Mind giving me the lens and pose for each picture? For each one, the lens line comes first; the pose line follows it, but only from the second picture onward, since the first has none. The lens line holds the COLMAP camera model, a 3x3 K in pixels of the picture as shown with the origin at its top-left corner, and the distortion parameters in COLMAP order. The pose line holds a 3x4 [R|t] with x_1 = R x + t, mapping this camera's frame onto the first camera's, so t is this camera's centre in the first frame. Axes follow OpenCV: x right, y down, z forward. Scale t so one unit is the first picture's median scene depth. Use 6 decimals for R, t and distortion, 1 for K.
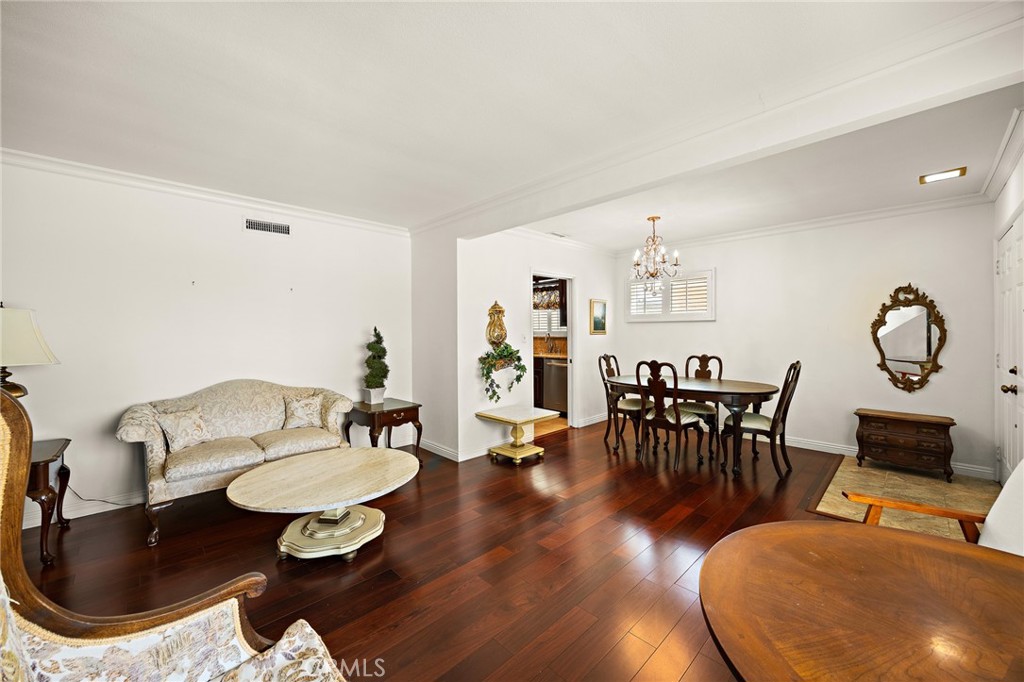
lens RADIAL K [[386.8, 0, 513.3], [0, 386.8, 330.2], [0, 0, 1]] dist [0.007682, 0.000586]
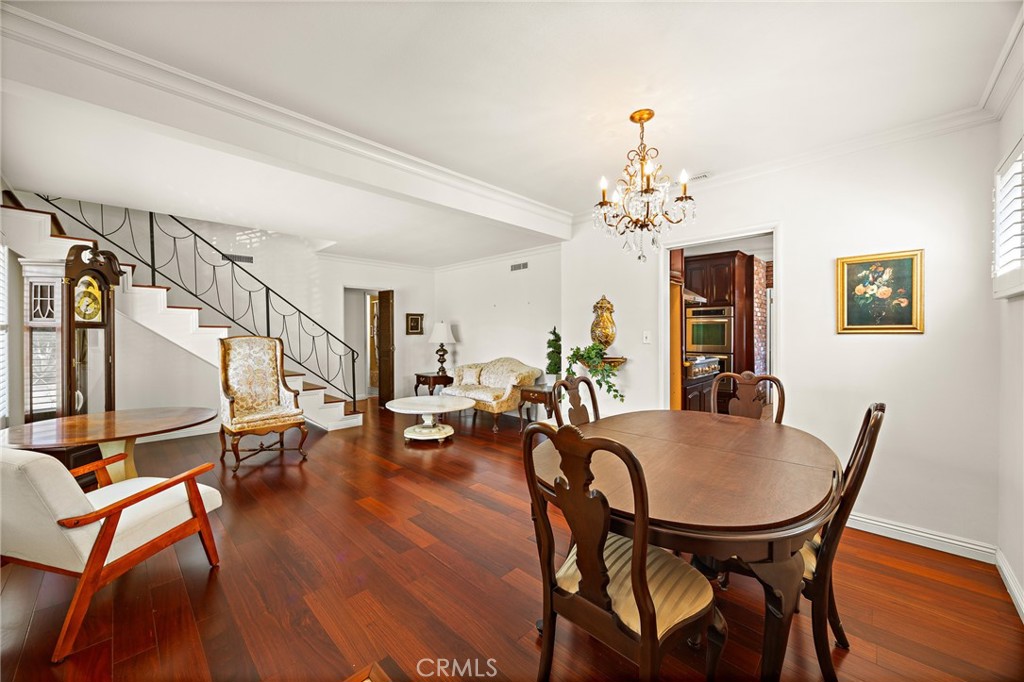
lens RADIAL K [[389.4, 0, 510.4], [0, 389.4, 338.6], [0, 0, 1]] dist [-0.001534, 0.001040]
pose [[0.041829, 0.020148, -0.998922, 0.950283], [0.008977, 0.999749, 0.020540, 0.002080], [0.999084, -0.009826, 0.041637, 0.837909]]
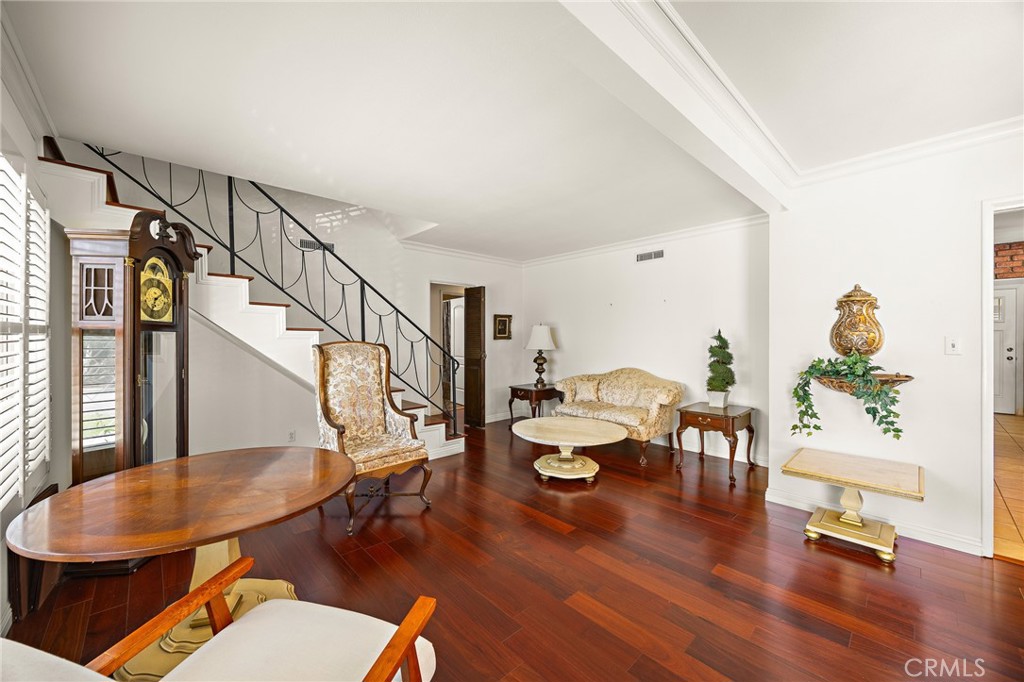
lens RADIAL K [[389.4, 0, 508.8], [0, 389.4, 342.8], [0, 0, 1]] dist [-0.001534, 0.001040]
pose [[-0.002229, 0.020060, -0.999796, 0.657363], [0.007980, 0.999767, 0.020041, -0.001090], [0.999966, -0.007933, -0.002389, 0.491209]]
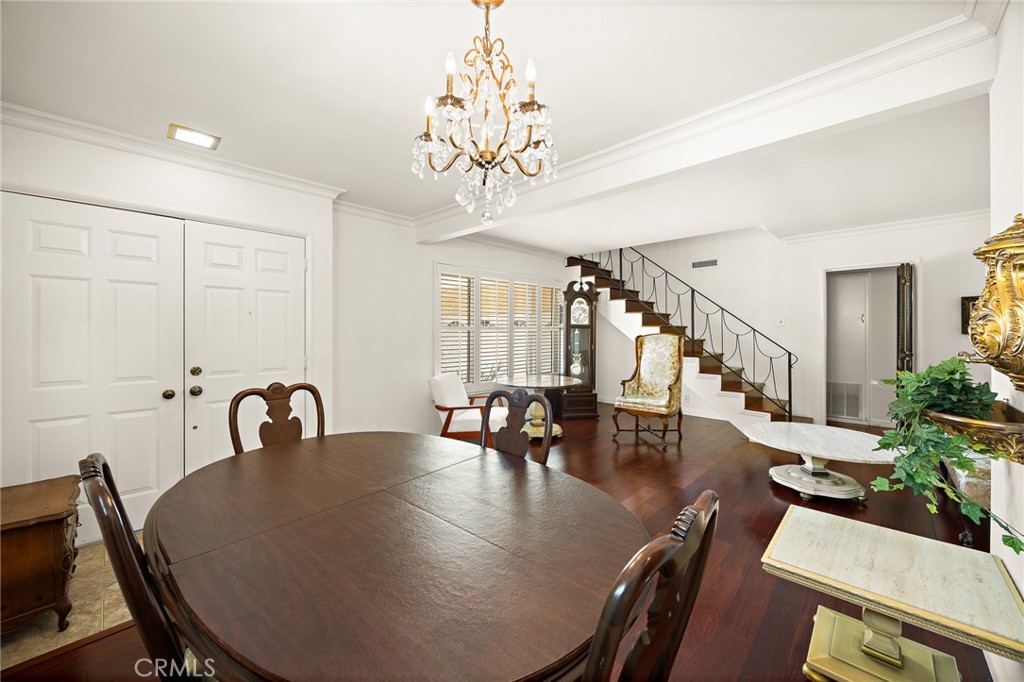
lens RADIAL K [[389.4, 0, 512.5], [0, 389.4, 330.8], [0, 0, 1]] dist [-0.001534, 0.001040]
pose [[-0.999119, 0.005363, -0.041624, 0.366270], [0.005647, 0.999962, -0.006714, 0.007313], [0.041586, -0.006943, -0.999111, 1.423647]]
